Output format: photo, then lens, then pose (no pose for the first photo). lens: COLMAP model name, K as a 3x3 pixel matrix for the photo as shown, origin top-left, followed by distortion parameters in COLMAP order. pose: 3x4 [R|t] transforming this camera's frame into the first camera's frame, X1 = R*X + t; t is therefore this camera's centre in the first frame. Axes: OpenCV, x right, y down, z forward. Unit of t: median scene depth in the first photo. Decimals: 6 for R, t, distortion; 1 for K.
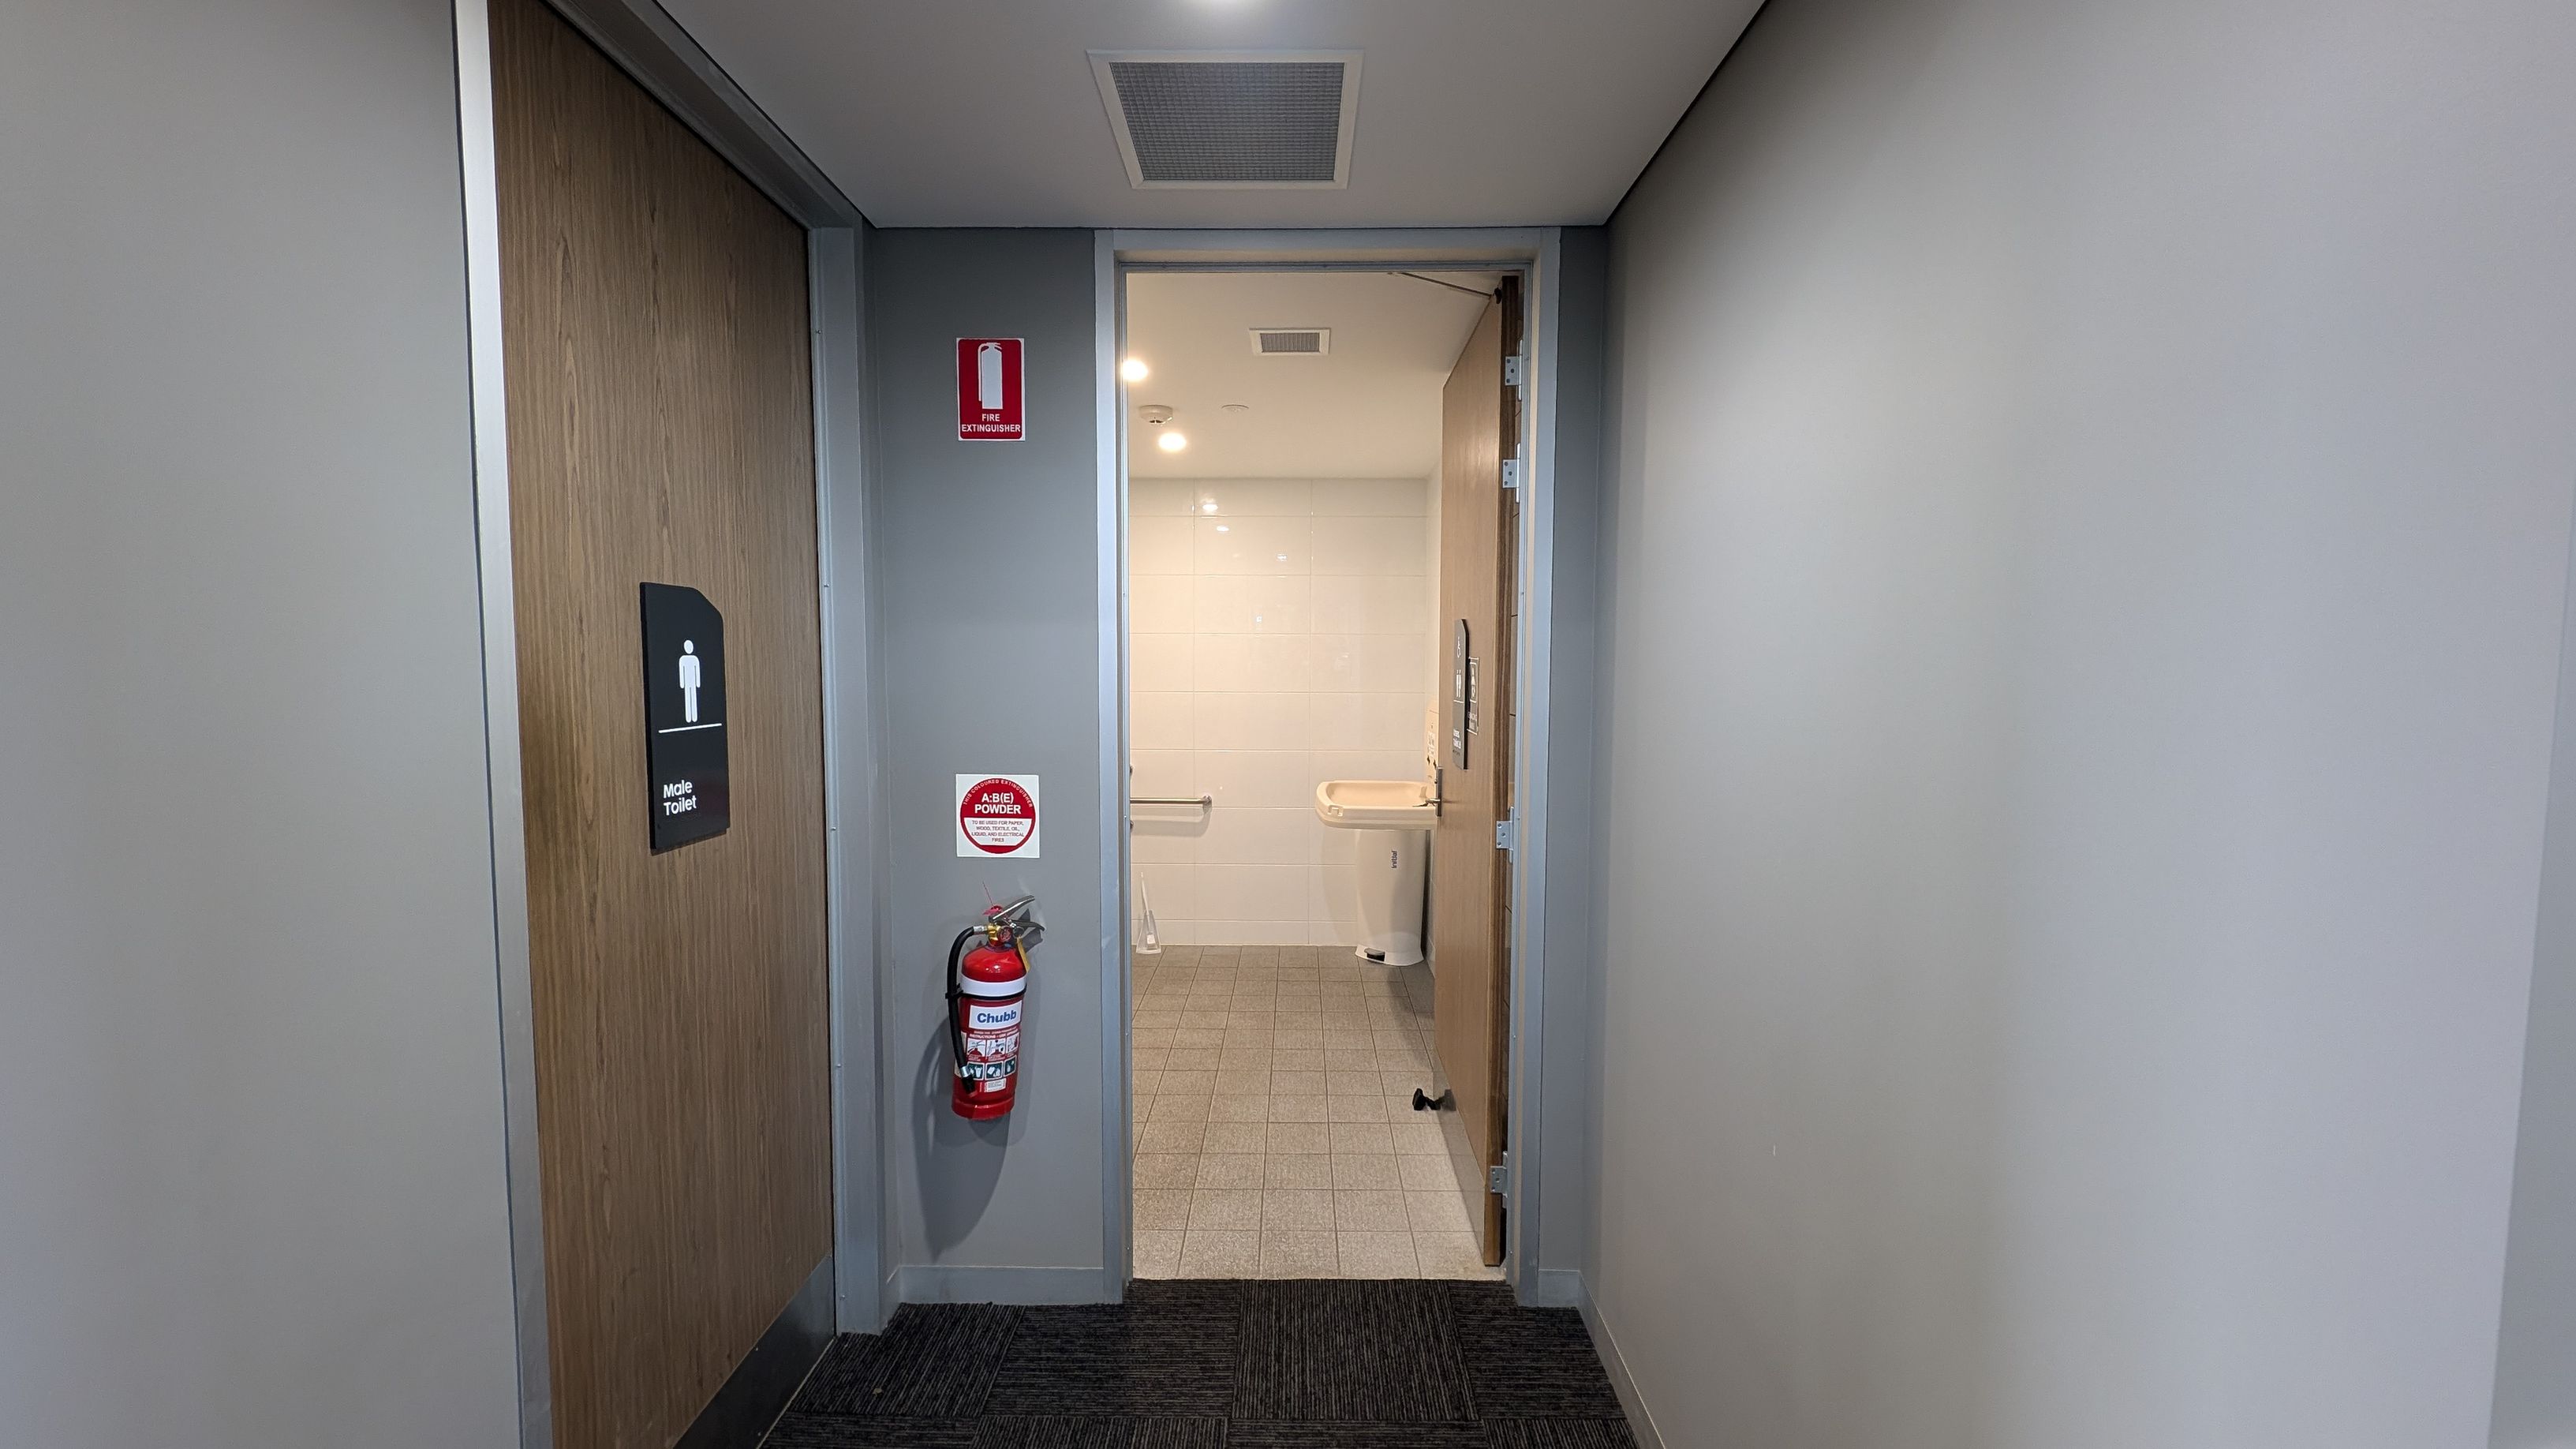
lens RADIAL K [[963.9, 0, 1281.7], [0, 963.9, 723.3], [0, 0, 1]] dist [-0.017063, -0.000711]
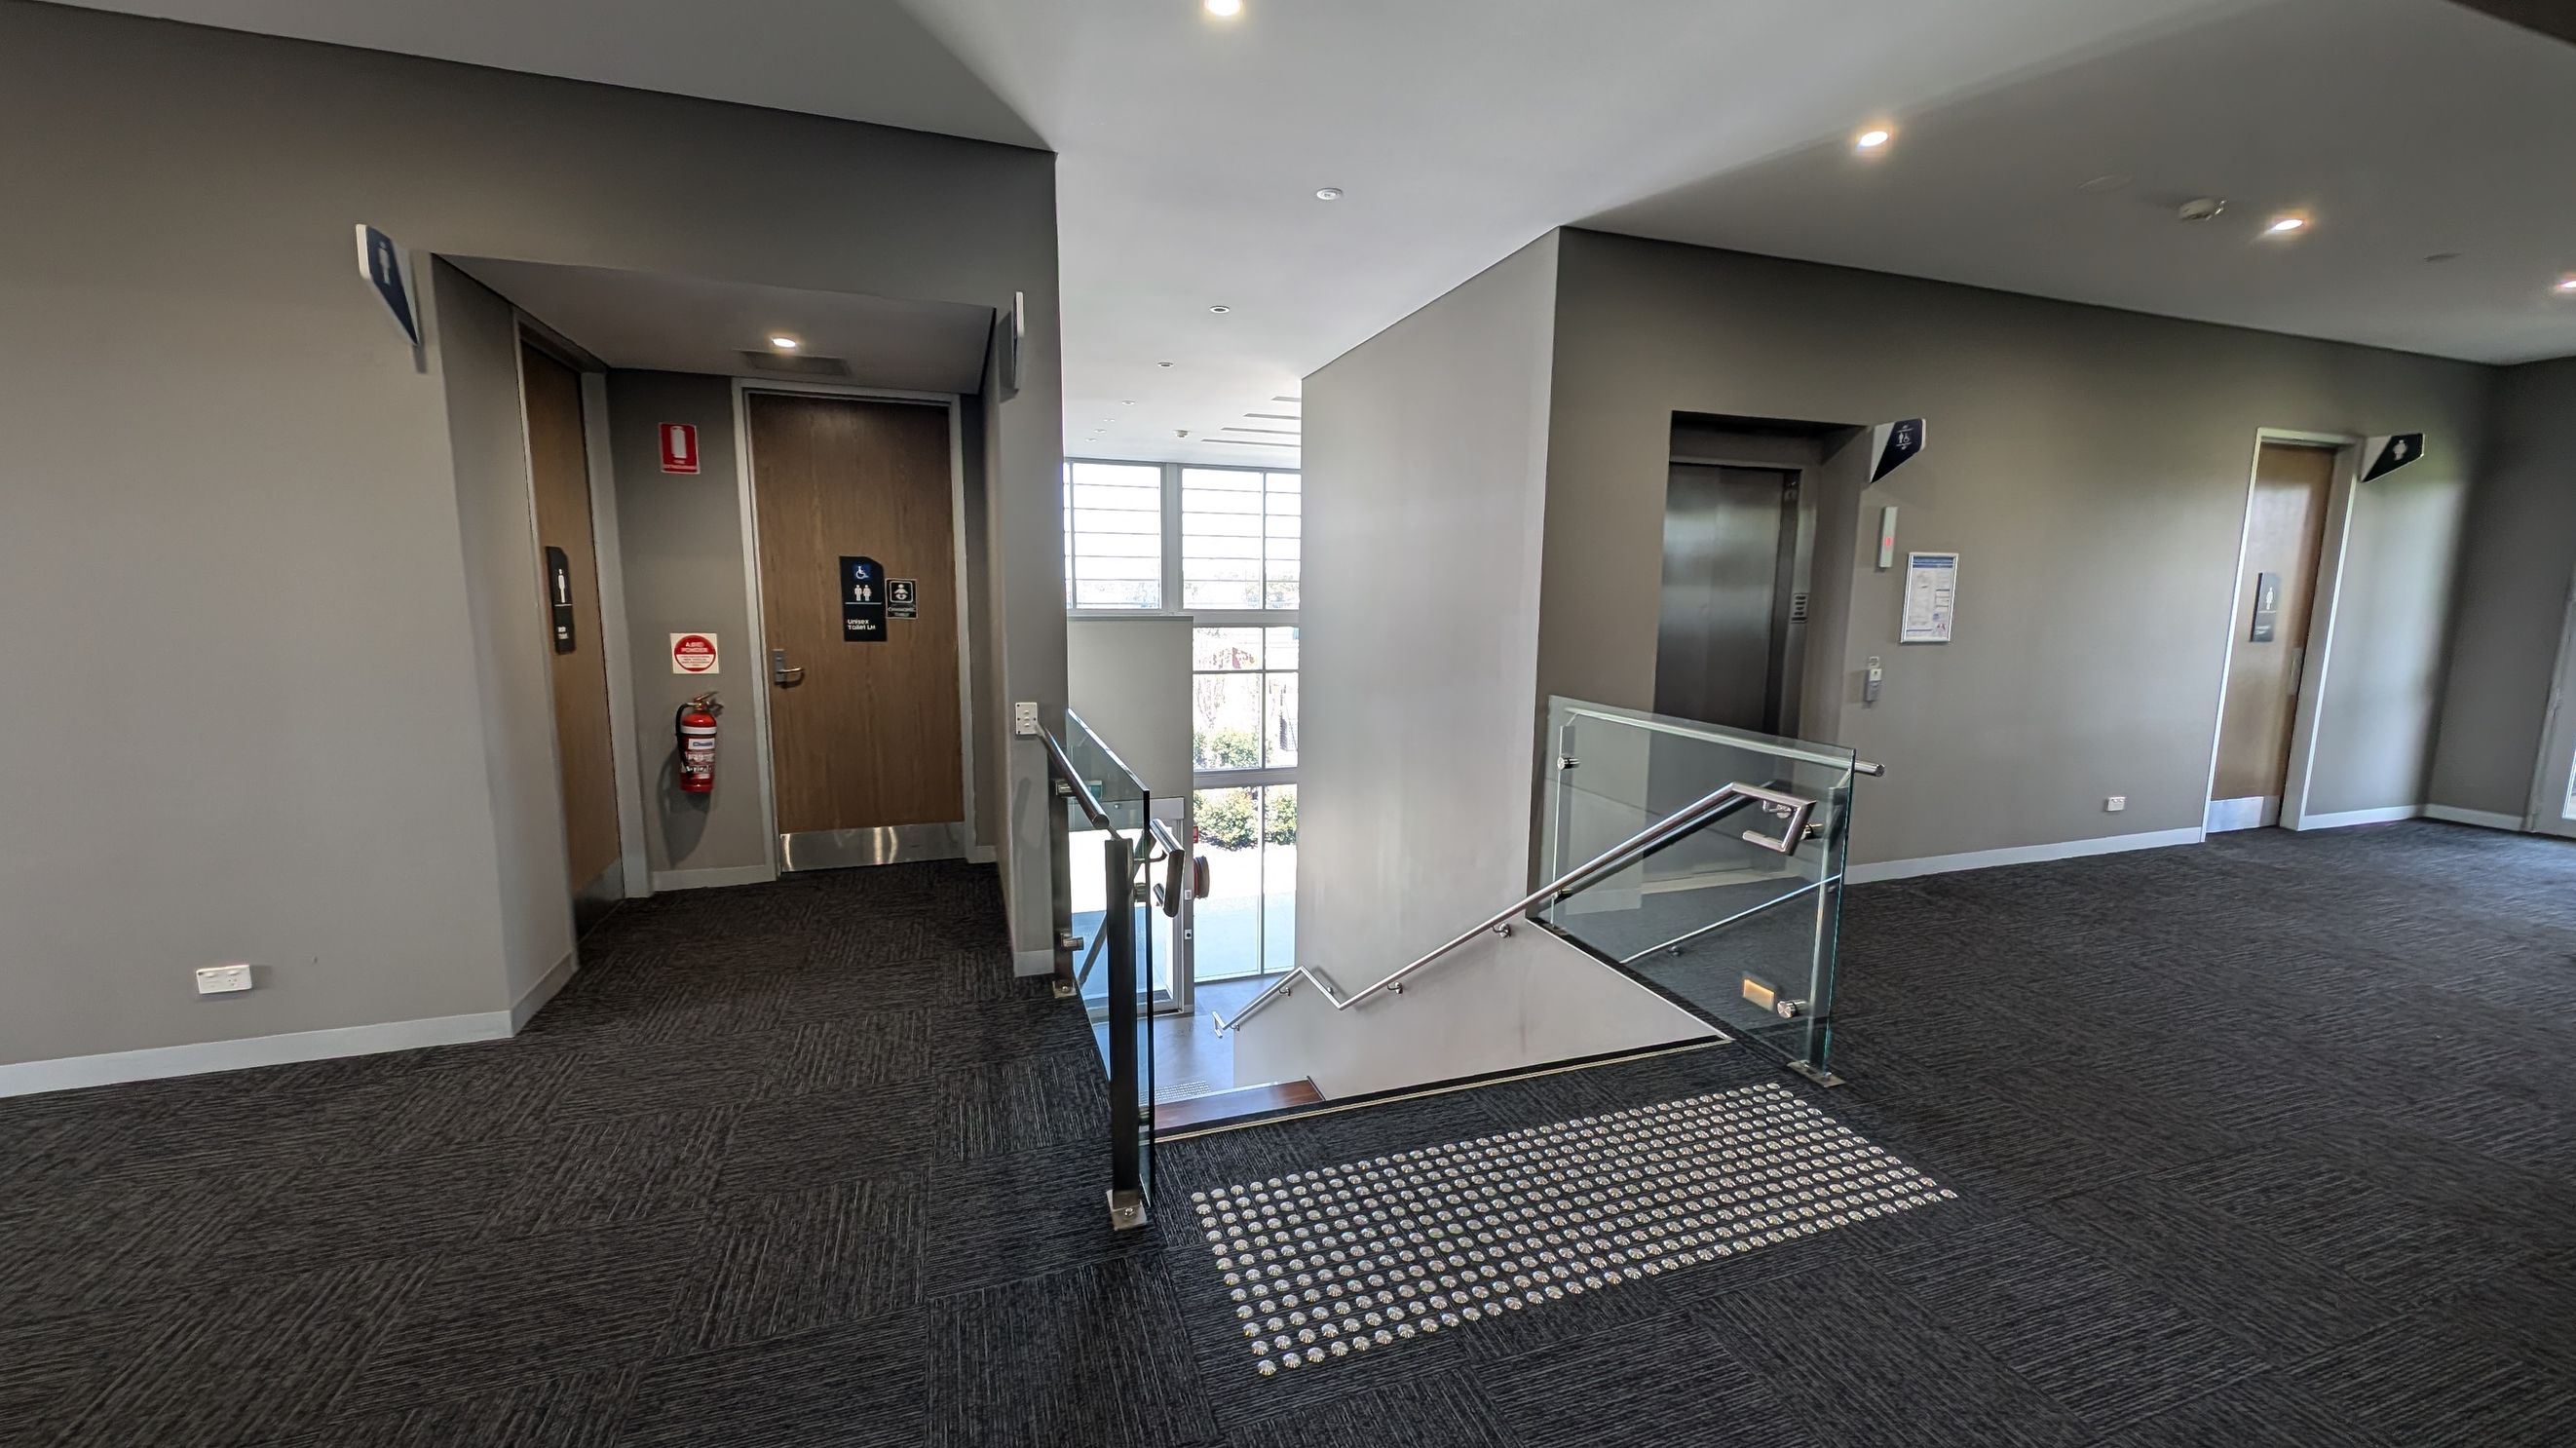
lens RADIAL K [[963.8, 0, 1295.1], [0, 963.8, 720.6], [0, 0, 1]] dist [-0.017063, -0.000711]
pose [[0.936604, -0.046170, 0.347336, 0.206616], [0.021155, 0.996923, 0.075472, 0.116701], [-0.349752, -0.063340, 0.934699, -1.472439]]
